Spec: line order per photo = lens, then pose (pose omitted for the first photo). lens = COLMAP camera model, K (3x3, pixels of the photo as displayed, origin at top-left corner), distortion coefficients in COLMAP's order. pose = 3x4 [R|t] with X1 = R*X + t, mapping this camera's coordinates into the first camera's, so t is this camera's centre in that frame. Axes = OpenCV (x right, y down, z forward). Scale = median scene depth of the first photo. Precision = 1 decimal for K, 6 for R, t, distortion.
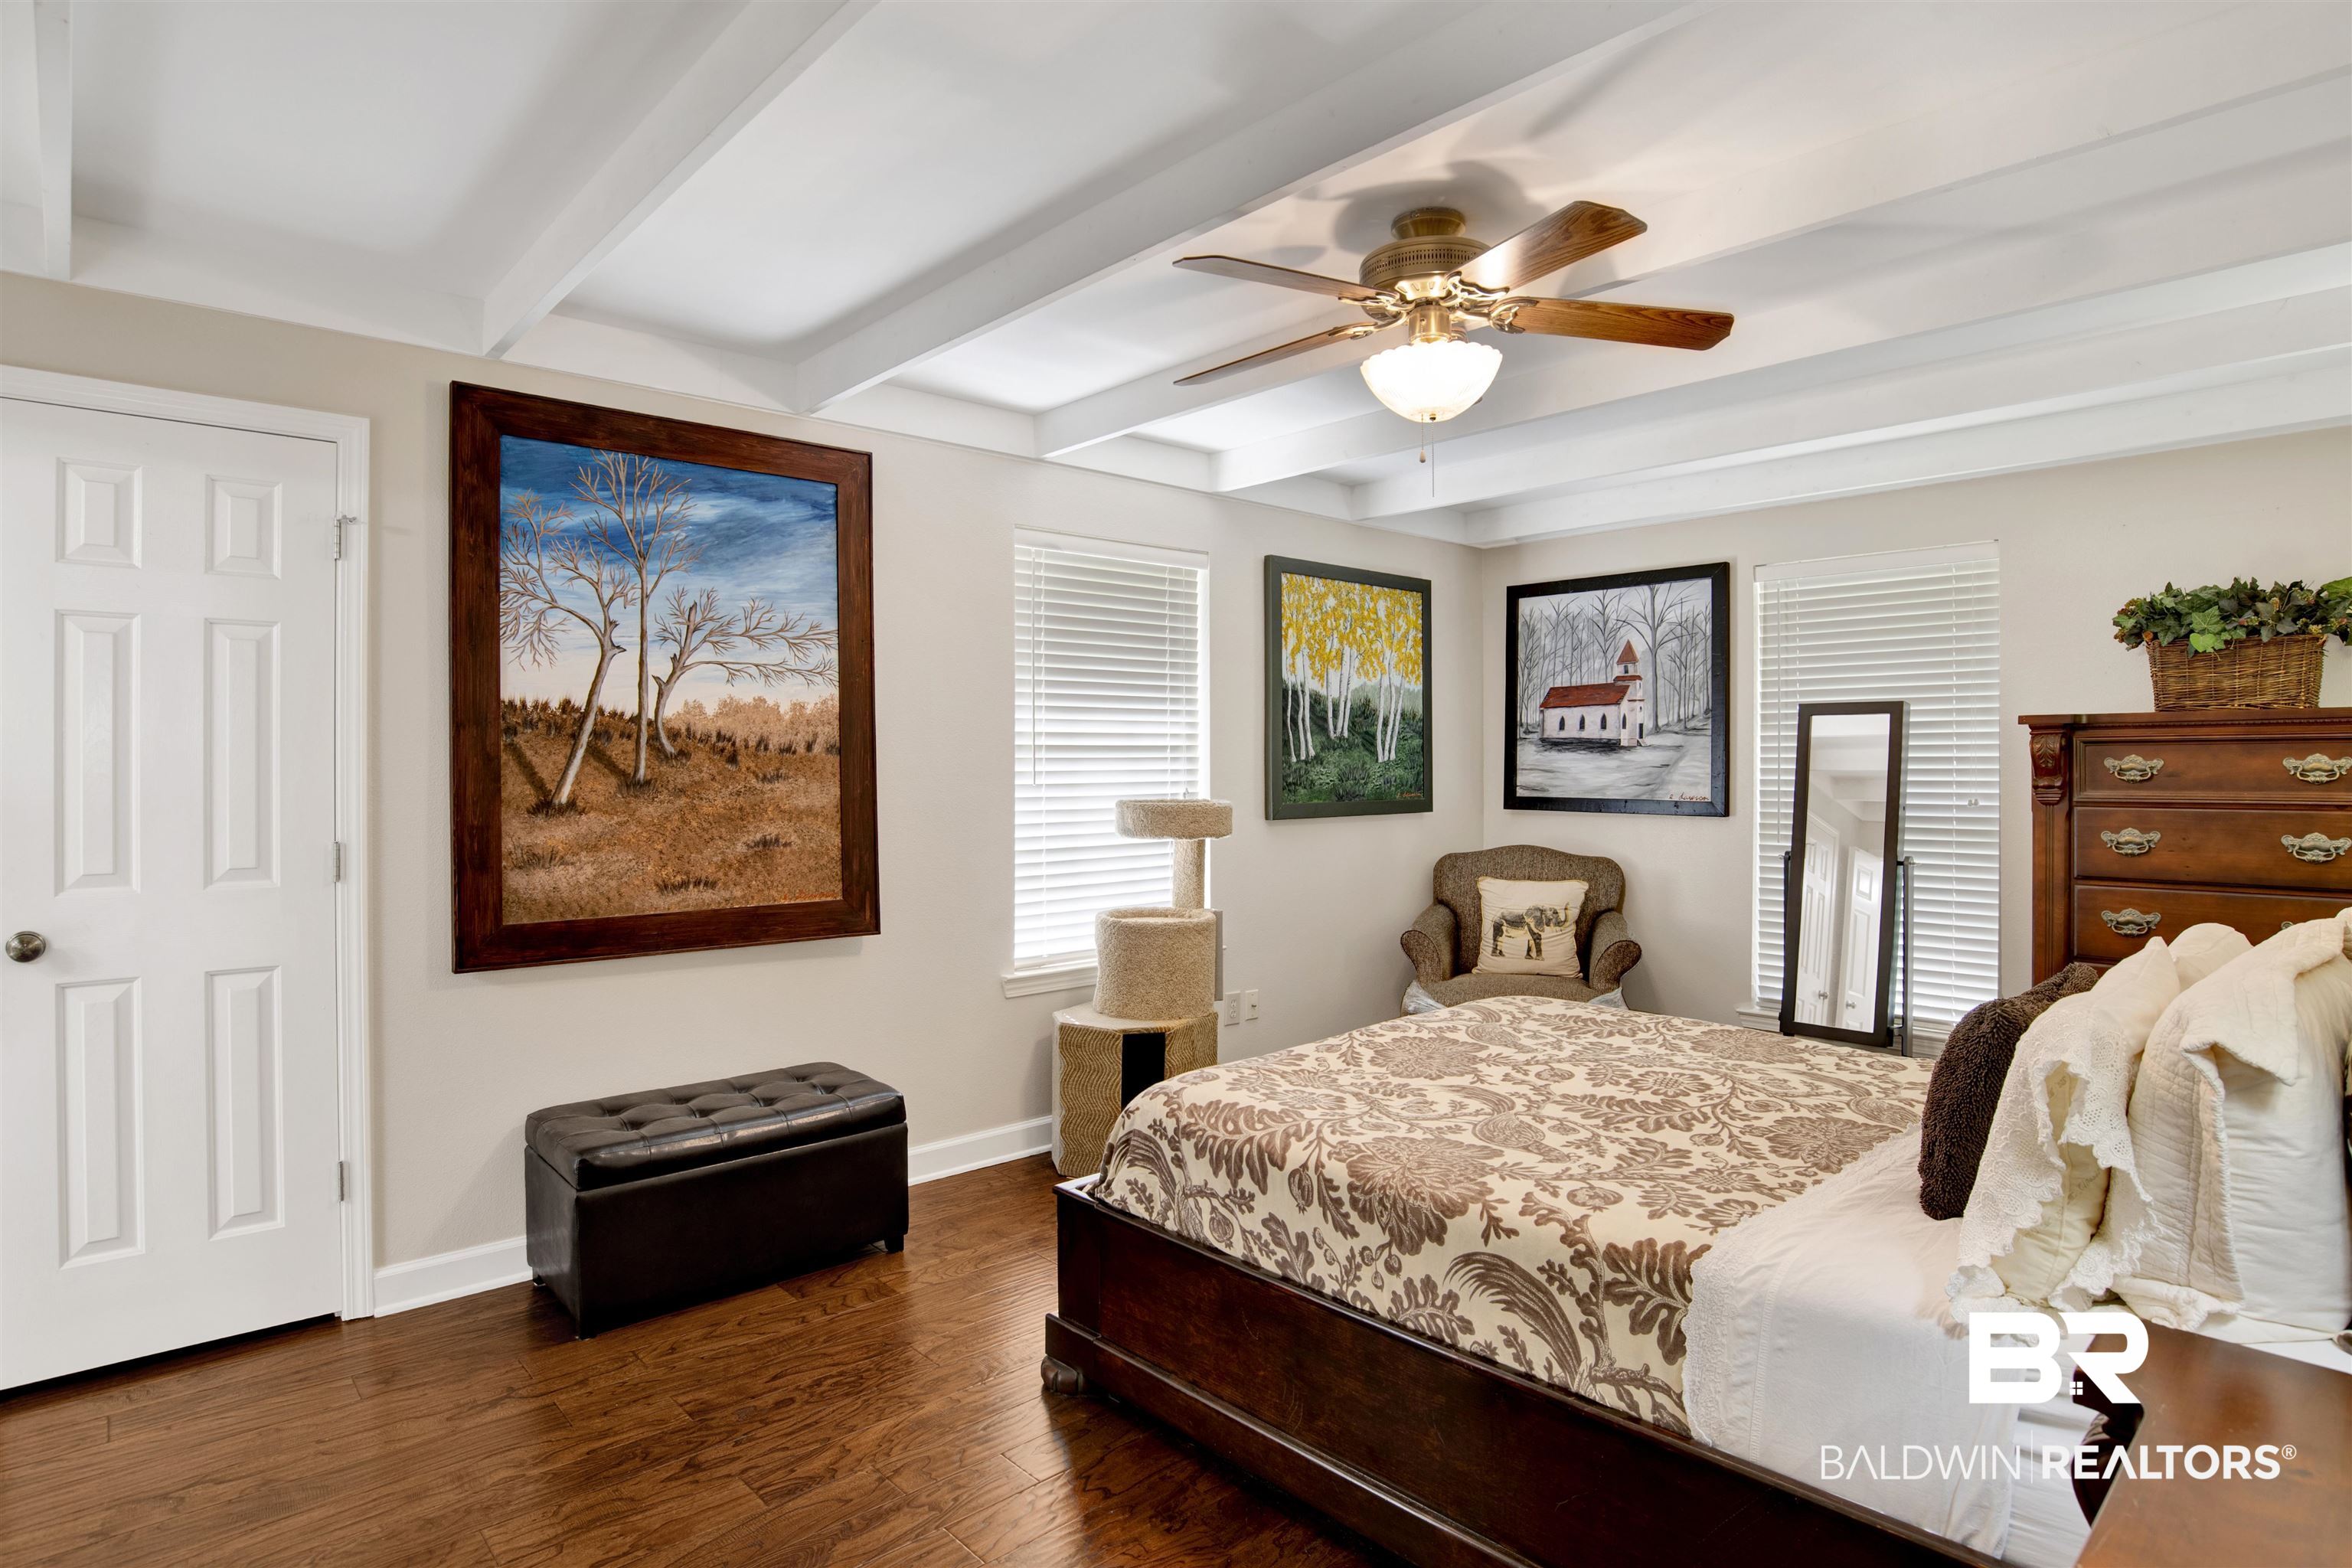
lens RADIAL K [[1243.0, 0, 1188.4], [0, 1243.0, 777.6], [0, 0, 1]] dist [-0.066038, 0.015525]
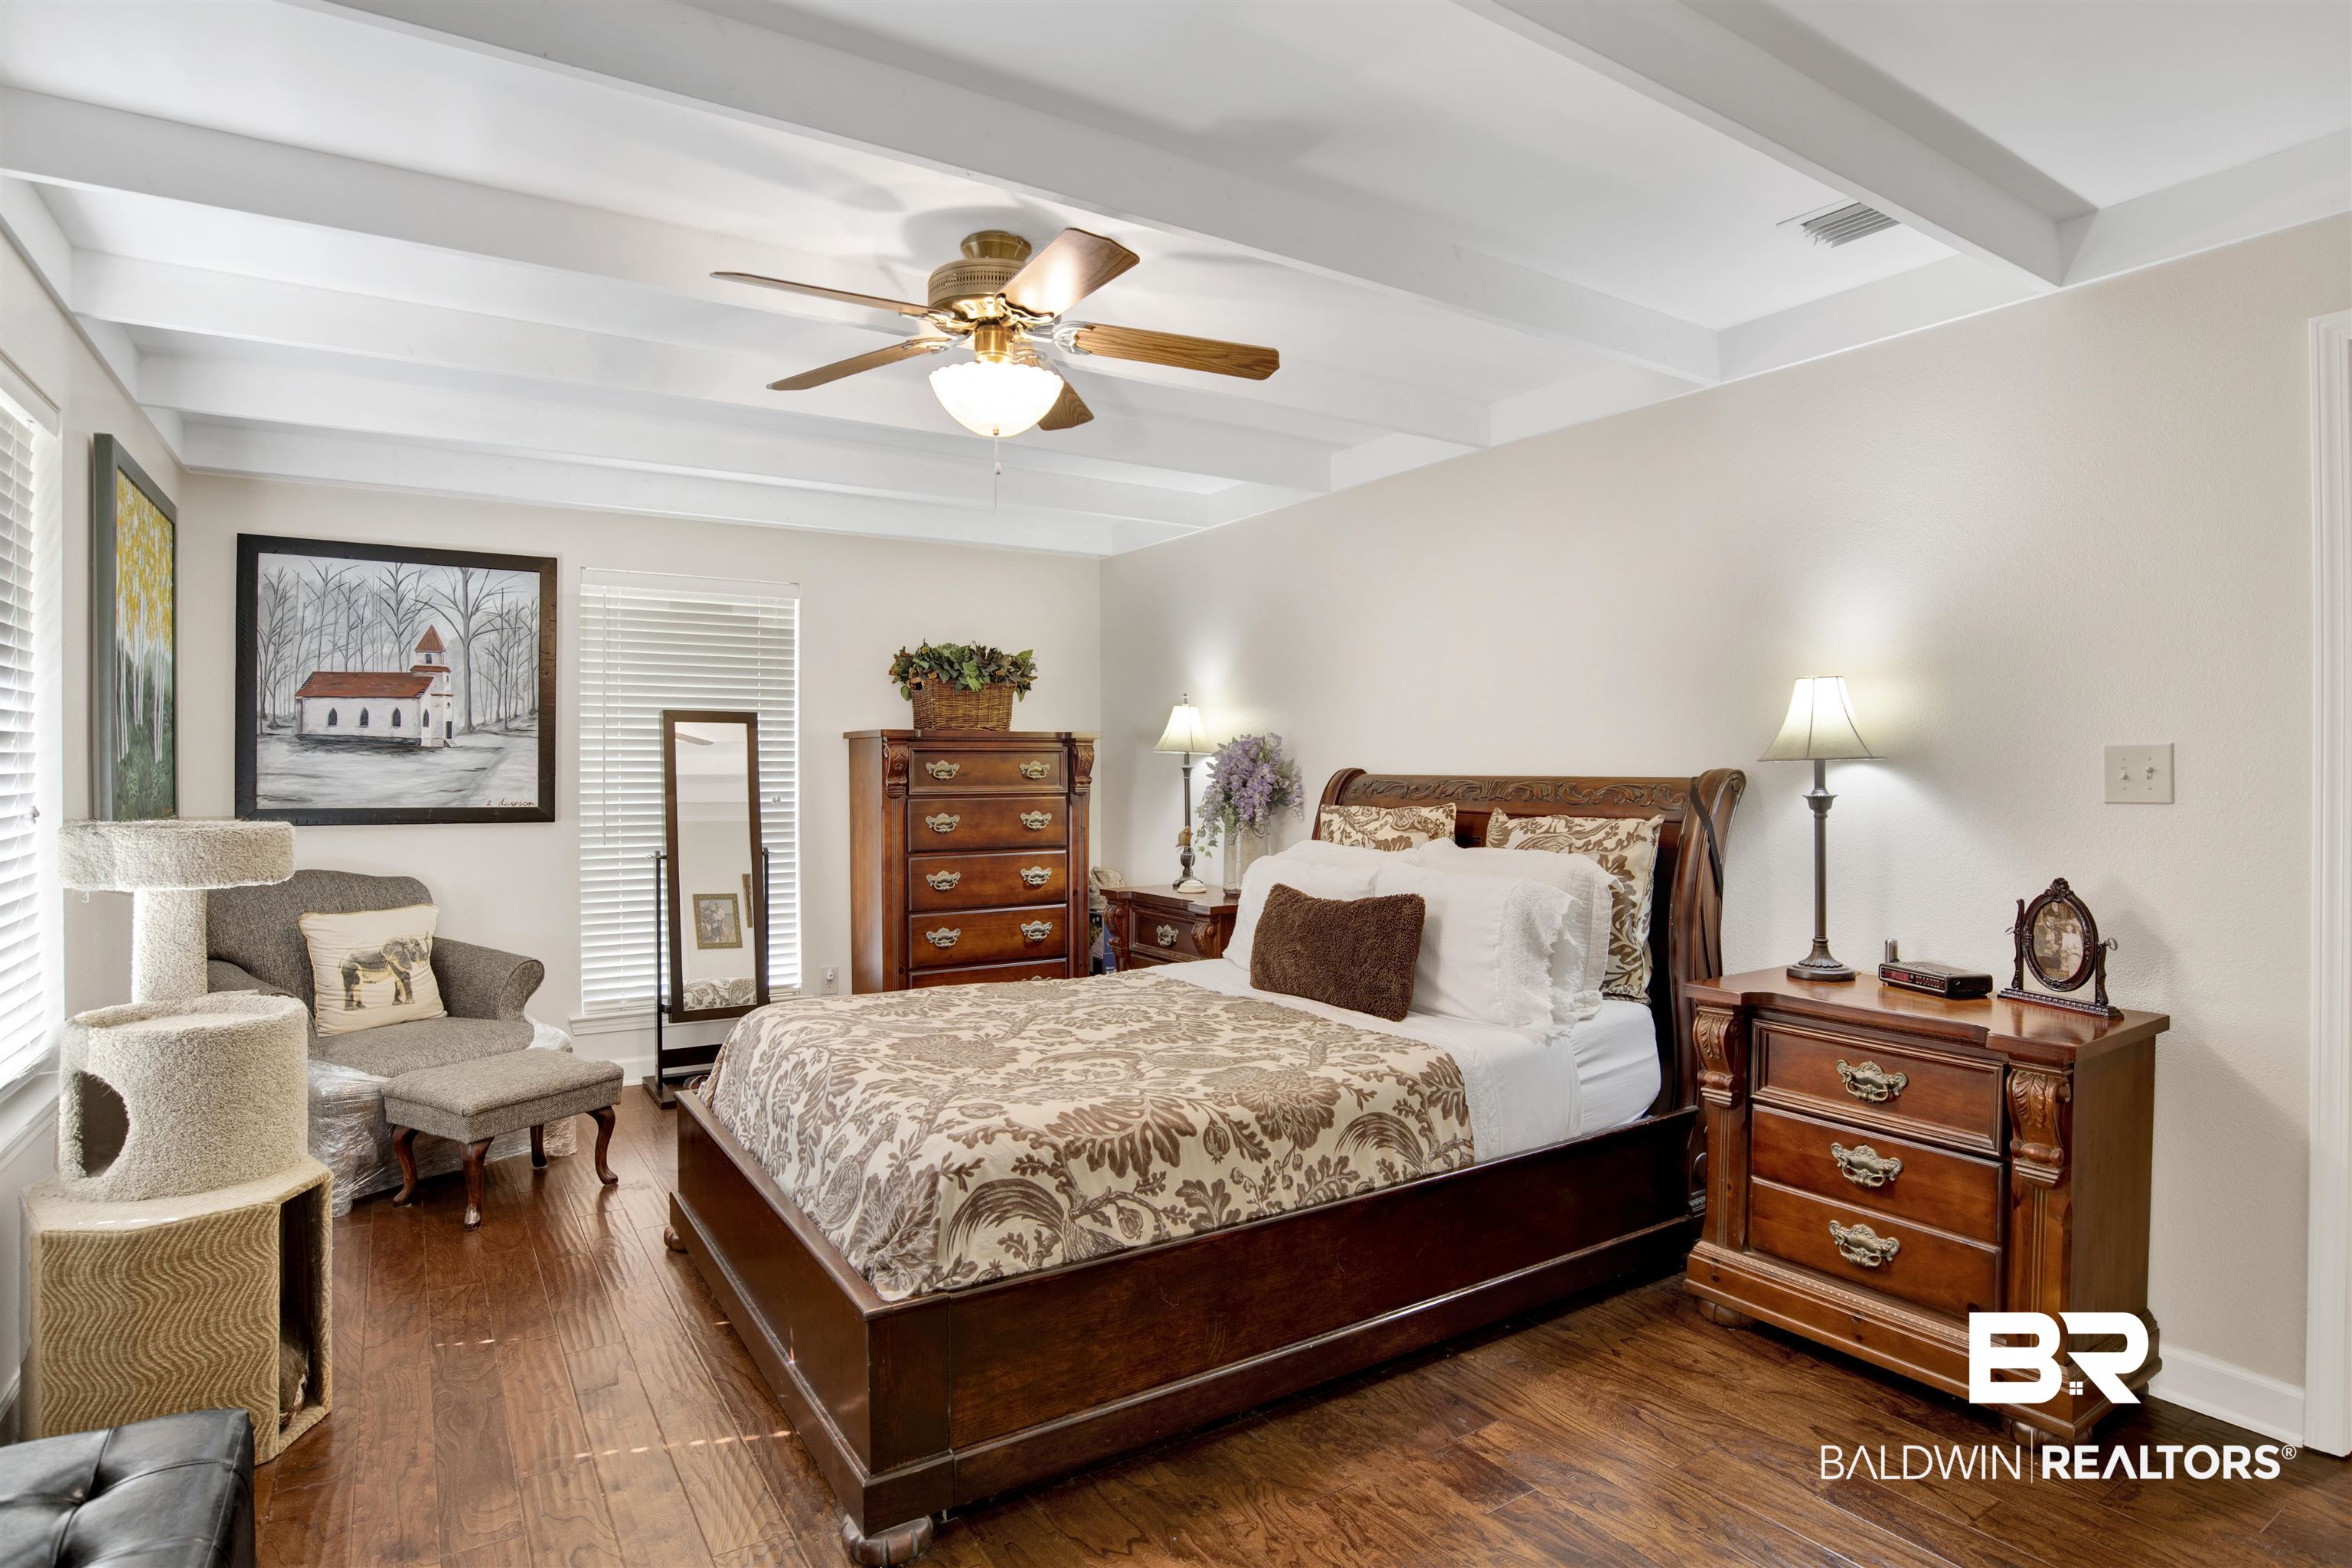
lens RADIAL K [[1243.0, 0, 1188.4], [0, 1243.0, 777.6], [0, 0, 1]] dist [-0.066038, 0.015525]
pose [[0.170792, -0.005474, 0.985292, -0.581119], [0.010617, 0.999937, 0.003715, -0.001708], [-0.985250, 0.009827, 0.170840, 0.472509]]
